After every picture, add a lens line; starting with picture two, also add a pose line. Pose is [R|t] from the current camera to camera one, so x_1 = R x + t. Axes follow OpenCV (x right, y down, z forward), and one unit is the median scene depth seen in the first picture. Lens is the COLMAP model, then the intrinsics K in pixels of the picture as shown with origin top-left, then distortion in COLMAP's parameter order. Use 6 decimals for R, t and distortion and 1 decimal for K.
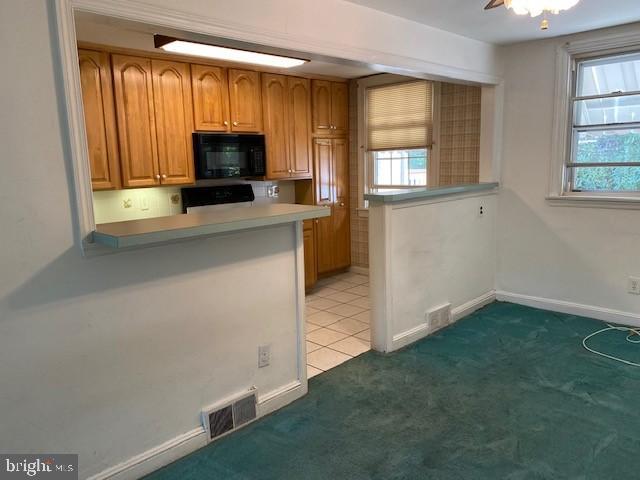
lens RADIAL K [[489.1, 0, 315.3], [0, 489.1, 239.5], [0, 0, 1]] dist [0.070999, -0.025358]
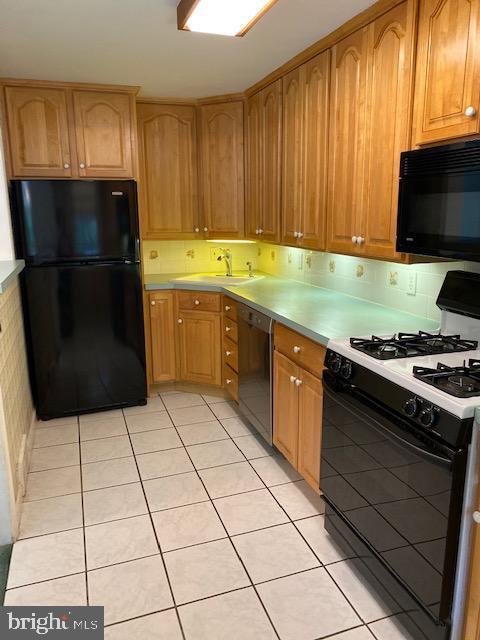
lens RADIAL K [[489.1, 0, 238.4], [0, 489.1, 318.1], [0, 0, 1]] dist [0.070999, -0.025358]
pose [[-0.433405, 0.227746, -0.871947, 0.249106], [-0.113825, 0.945958, 0.303655, -0.180763], [0.893982, 0.230855, -0.384060, 1.005944]]
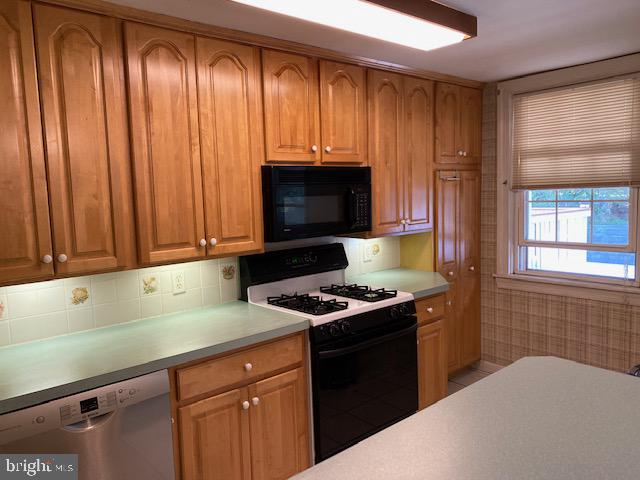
lens RADIAL K [[489.1, 0, 324.3], [0, 489.1, 242.8], [0, 0, 1]] dist [0.070999, -0.025358]
pose [[0.998490, 0.004453, -0.054760, -0.134057], [-0.007267, 0.998657, -0.051296, -0.088755], [0.054458, 0.051617, 0.997181, 0.401693]]
